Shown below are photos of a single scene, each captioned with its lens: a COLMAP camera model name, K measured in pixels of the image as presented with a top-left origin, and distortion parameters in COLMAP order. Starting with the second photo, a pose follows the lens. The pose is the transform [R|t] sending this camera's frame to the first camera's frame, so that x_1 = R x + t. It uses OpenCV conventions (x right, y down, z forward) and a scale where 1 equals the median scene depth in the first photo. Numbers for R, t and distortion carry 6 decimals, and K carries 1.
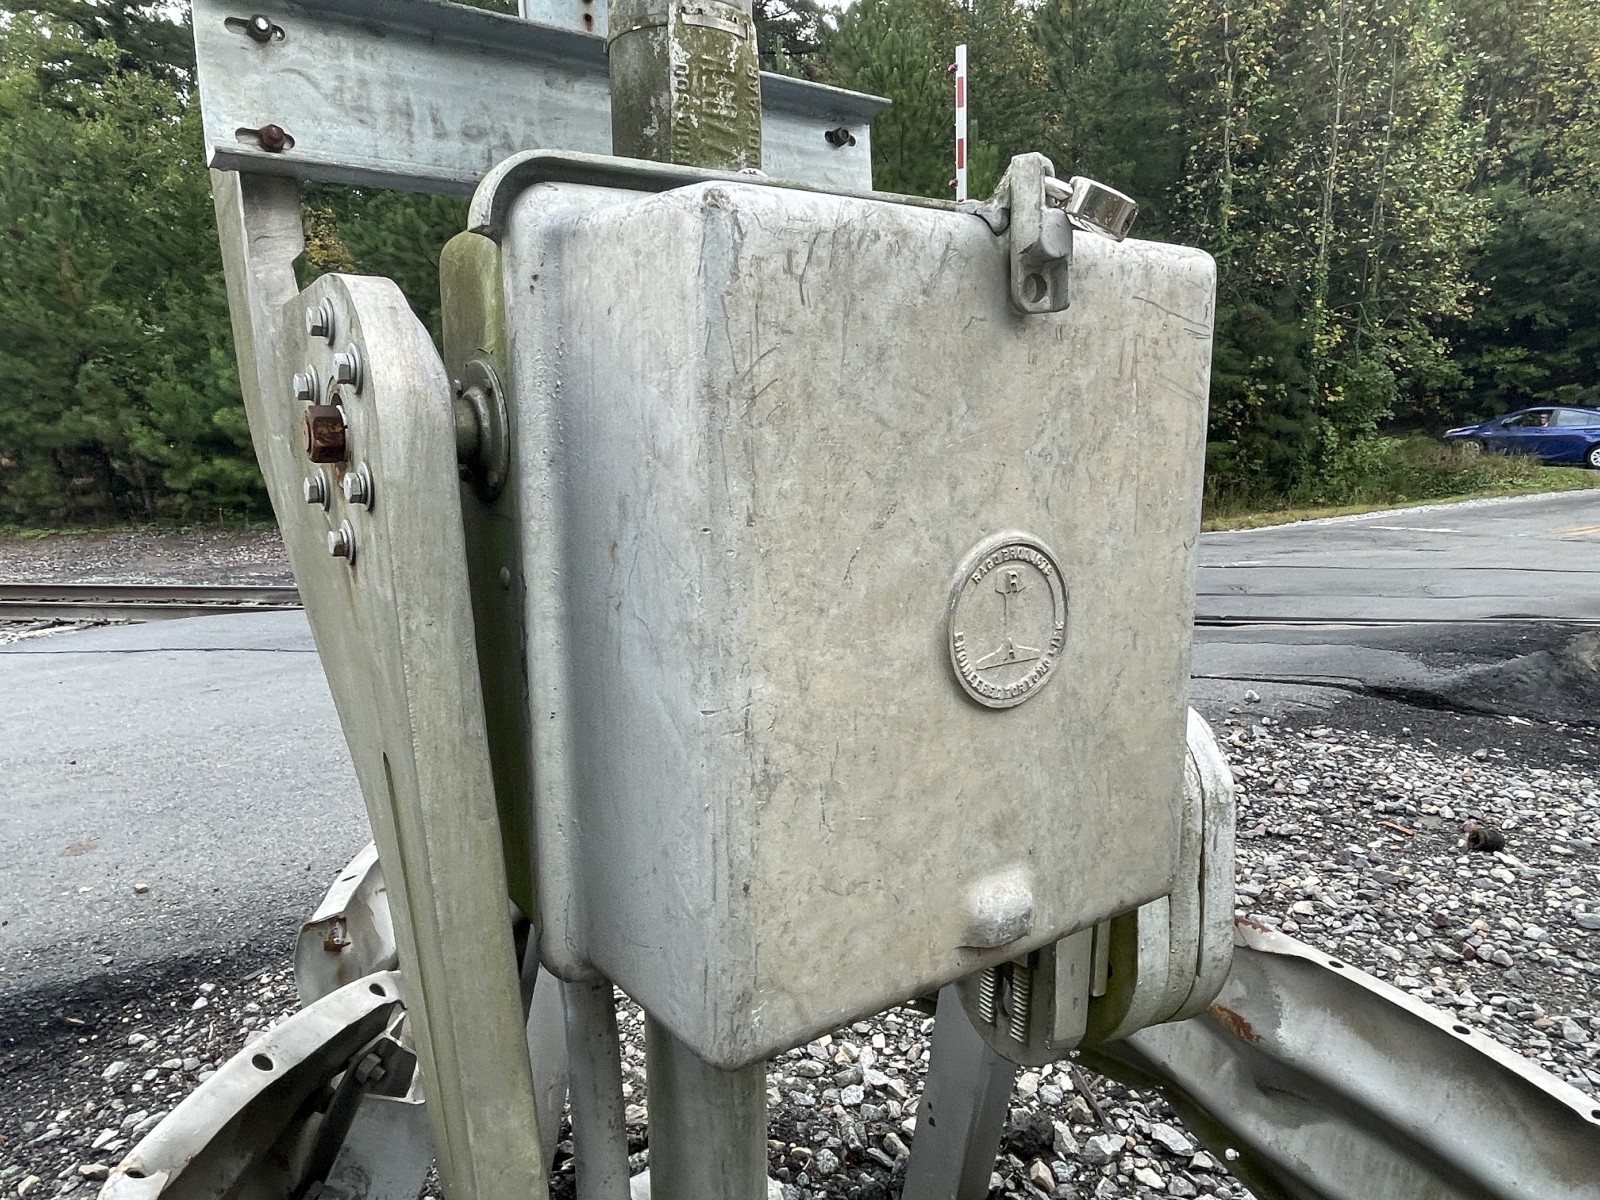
lens RADIAL K [[1064.7, 0, 821.3], [0, 1064.7, 598.2], [0, 0, 1]] dist [-0.001037, -0.001227]
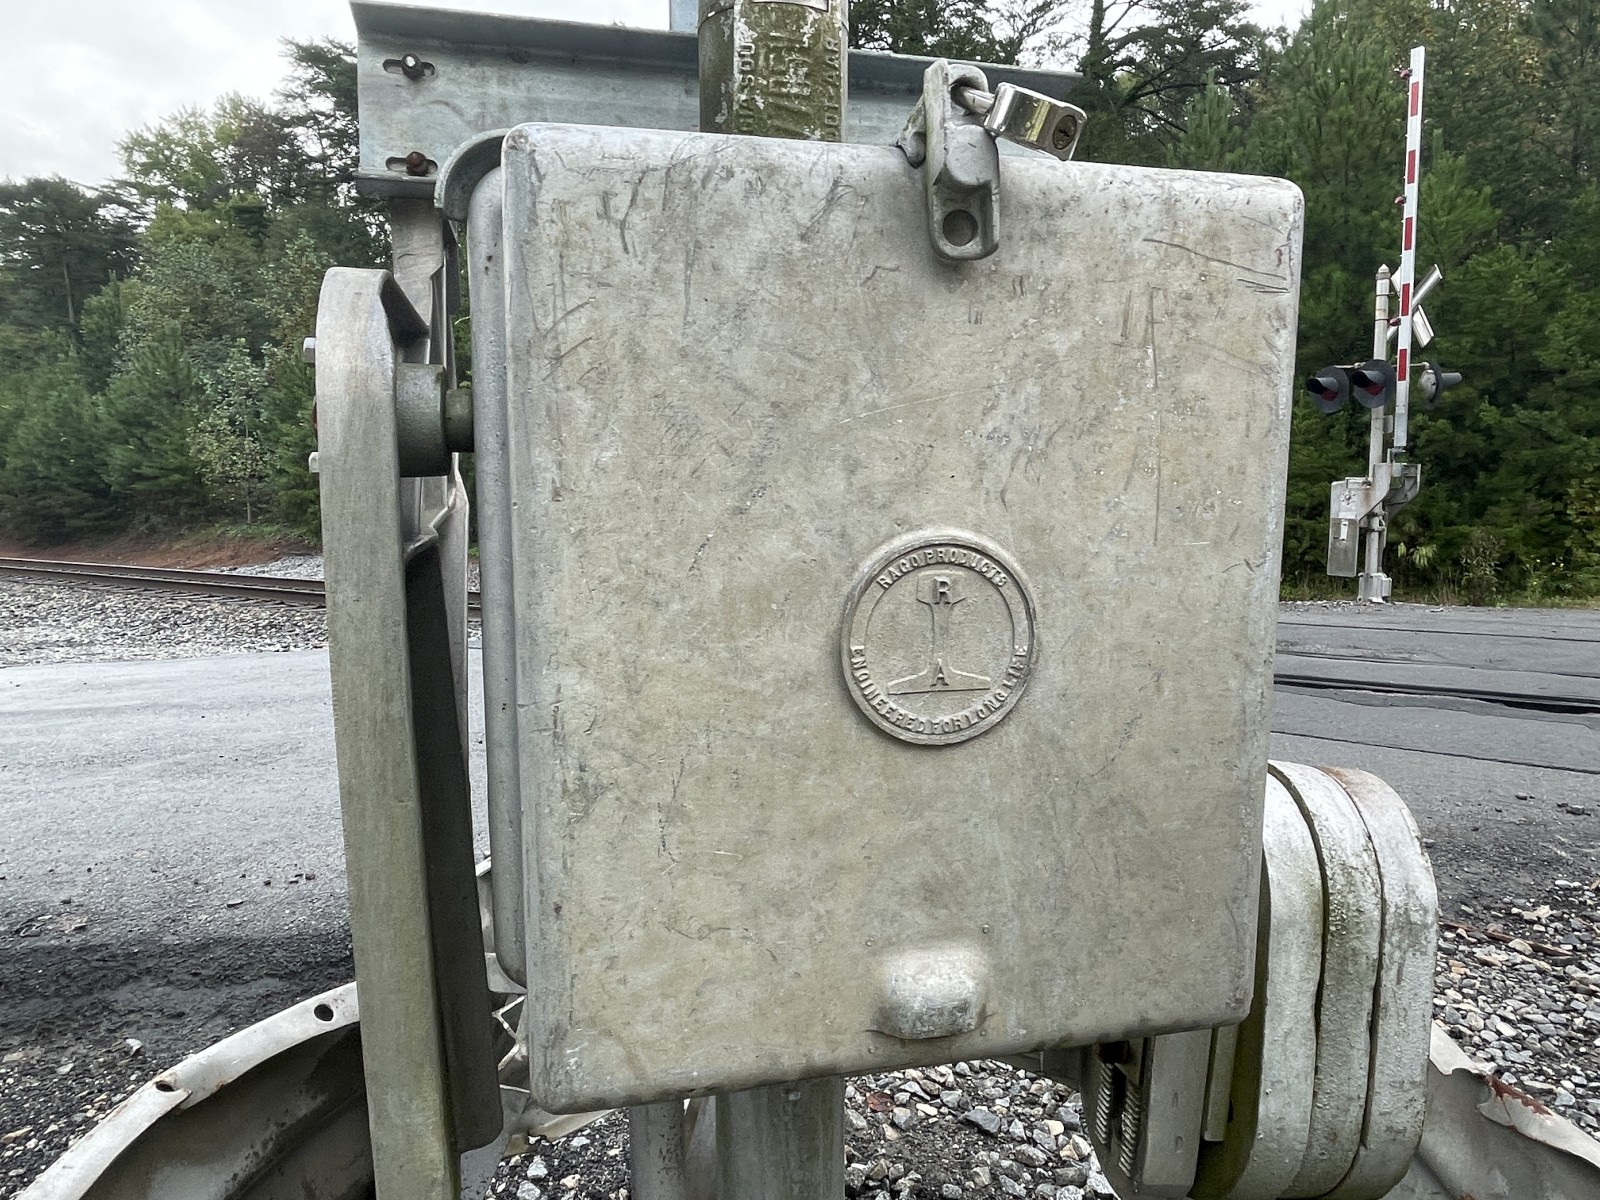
lens RADIAL K [[1064.7, 0, 821.3], [0, 1064.7, 598.2], [0, 0, 1]] dist [-0.001037, -0.001227]
pose [[0.928270, 0.053496, -0.368041, 0.381751], [-0.068513, 0.997262, -0.027846, 0.019017], [0.365543, 0.051065, 0.929393, 0.201907]]
